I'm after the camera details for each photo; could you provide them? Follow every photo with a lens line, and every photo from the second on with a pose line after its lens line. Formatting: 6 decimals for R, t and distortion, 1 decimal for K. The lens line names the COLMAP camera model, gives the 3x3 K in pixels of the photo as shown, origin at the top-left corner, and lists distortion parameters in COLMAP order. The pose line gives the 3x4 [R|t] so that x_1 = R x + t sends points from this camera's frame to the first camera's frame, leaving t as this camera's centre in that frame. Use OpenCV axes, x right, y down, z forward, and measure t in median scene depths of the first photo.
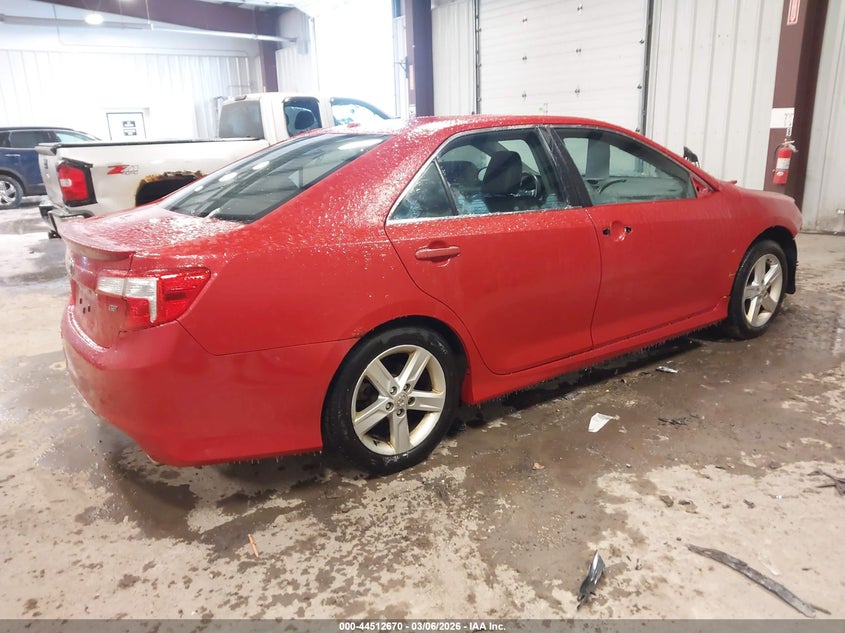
lens RADIAL K [[614.7, 0, 422.5], [0, 614.7, 316.5], [0, 0, 1]] dist [0.020426, -0.000759]
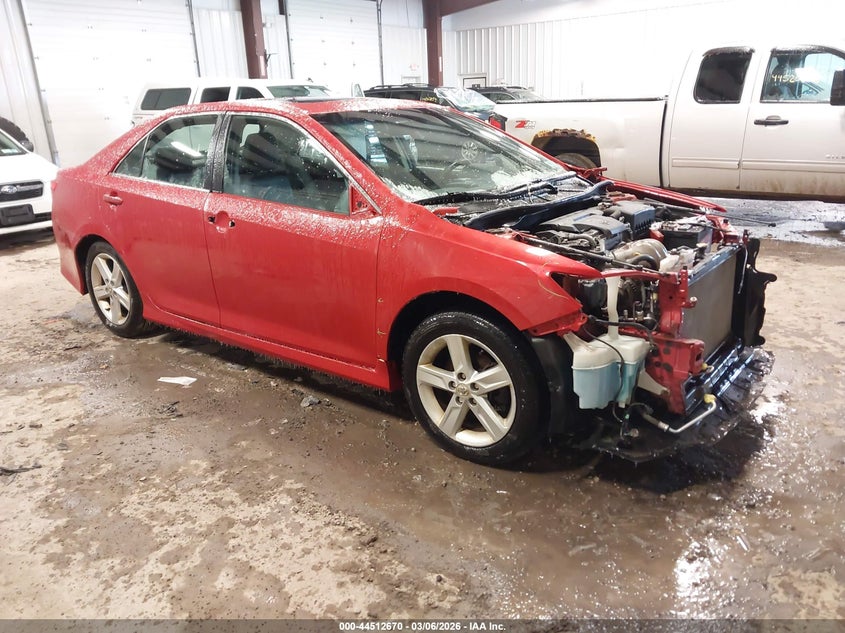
lens RADIAL K [[612.6, 0, 418.8], [0, 612.6, 304.8], [0, 0, 1]] dist [-0.004156, -0.007509]
pose [[0.351179, 0.320426, -0.879773, 1.384662], [-0.255430, 0.936765, 0.239223, -0.339753], [0.900793, 0.140710, 0.410819, 0.920230]]
